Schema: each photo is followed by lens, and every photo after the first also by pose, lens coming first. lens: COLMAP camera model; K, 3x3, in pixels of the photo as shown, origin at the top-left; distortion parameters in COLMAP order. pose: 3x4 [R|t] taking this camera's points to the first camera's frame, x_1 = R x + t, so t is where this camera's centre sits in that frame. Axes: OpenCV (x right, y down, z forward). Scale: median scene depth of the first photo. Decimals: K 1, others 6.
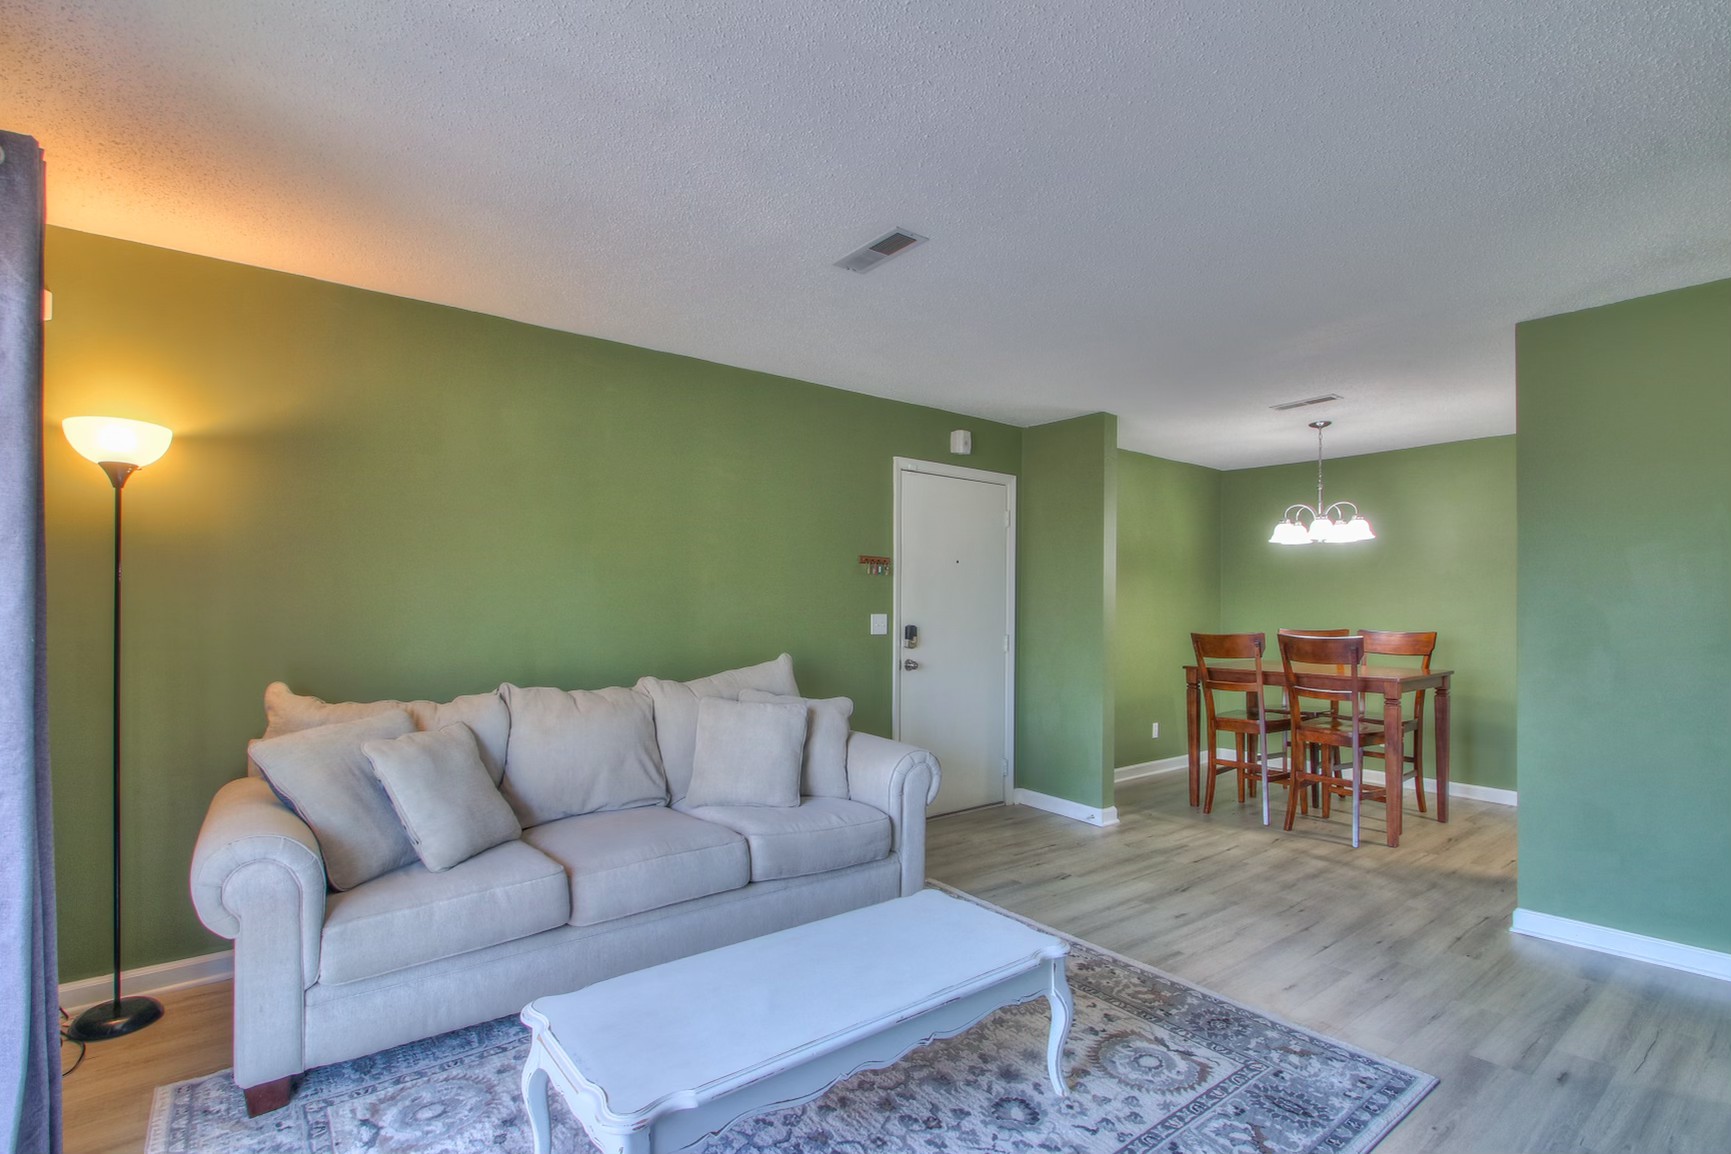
lens RADIAL K [[831.6, 0, 826.5], [0, 831.6, 607.5], [0, 0, 1]] dist [0.000119, -0.000853]
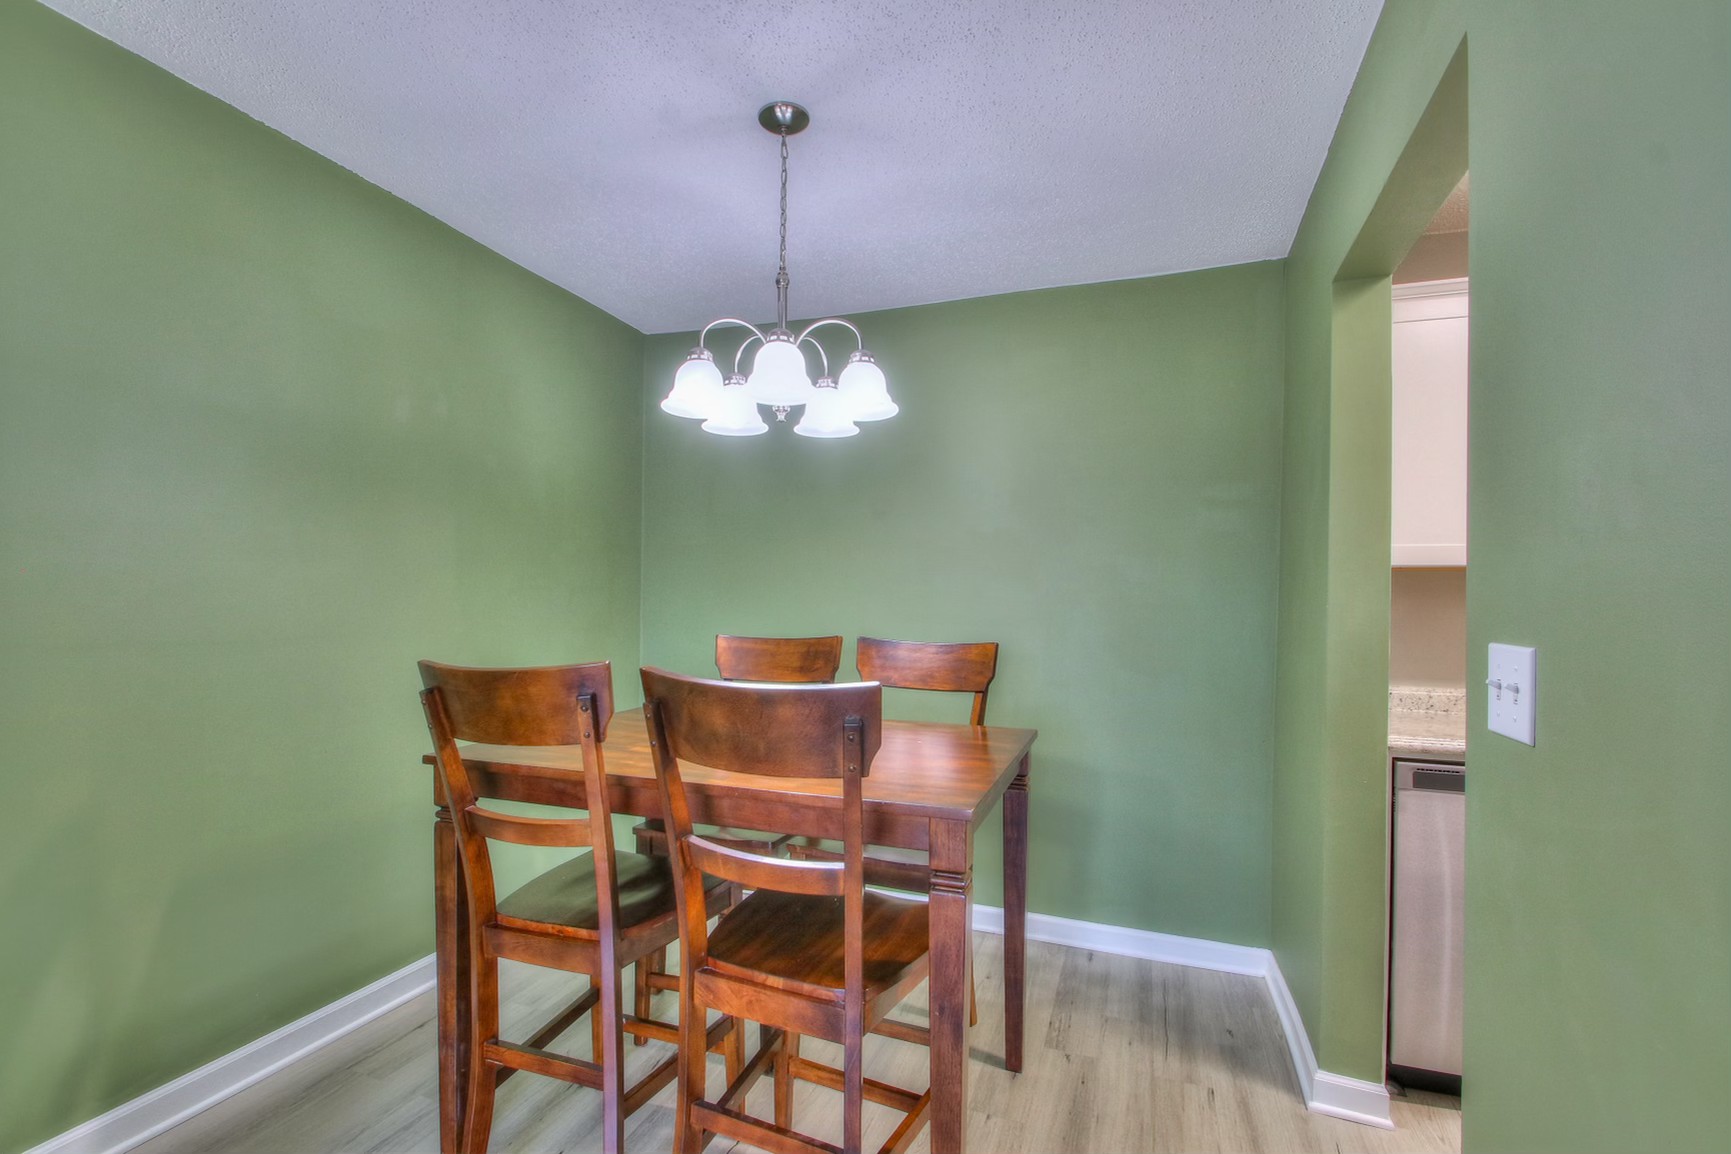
lens RADIAL K [[831.6, 0, 826.5], [0, 831.6, 607.5], [0, 0, 1]] dist [0.000119, -0.000853]
pose [[0.858700, 0.001449, 0.512477, 0.470660], [-0.008556, 0.999897, 0.011510, 0.005429], [-0.512408, -0.014269, 0.858624, 0.745281]]
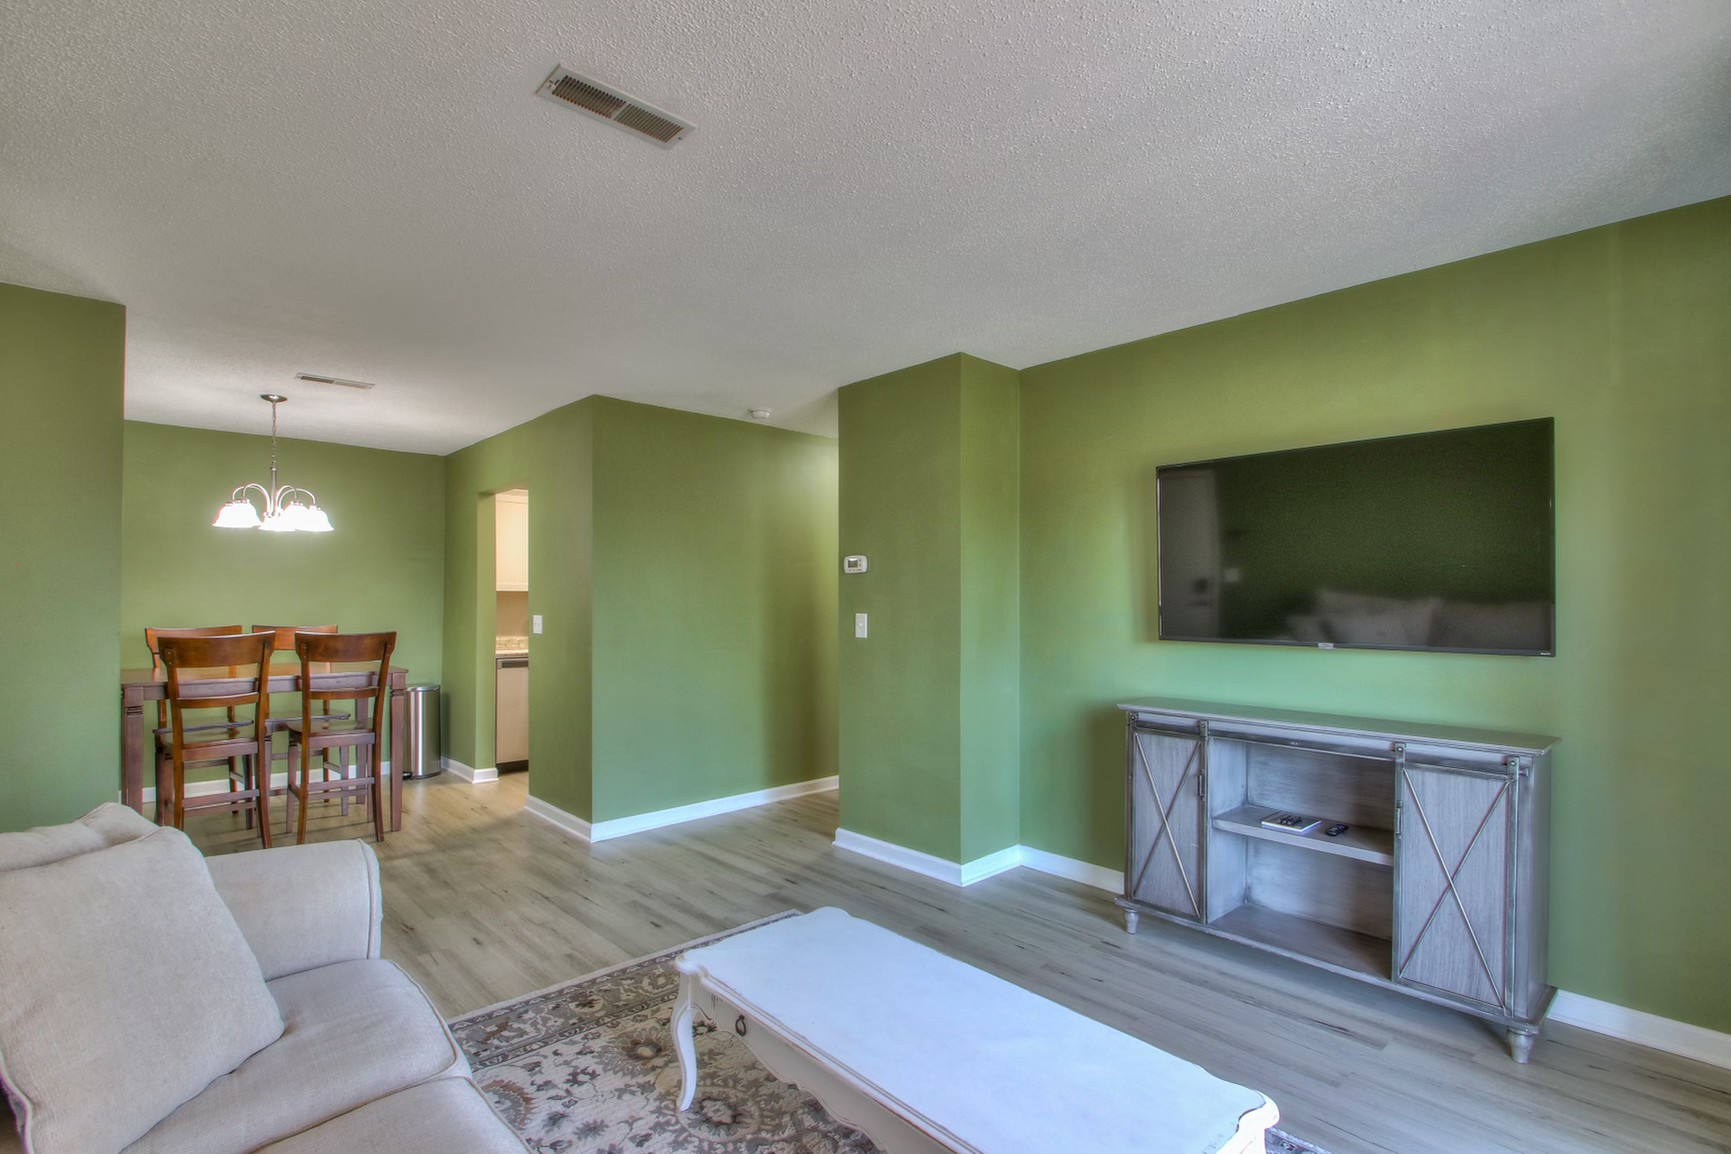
lens RADIAL K [[806.9, 0, 856.1], [0, 806.9, 607.9], [0, 0, 1]] dist [0.014919, -0.017216]
pose [[-0.108242, -0.005705, 0.994108, -0.395918], [-0.005337, 0.999972, 0.005157, -0.001754], [-0.994110, -0.004747, -0.108270, 0.538237]]
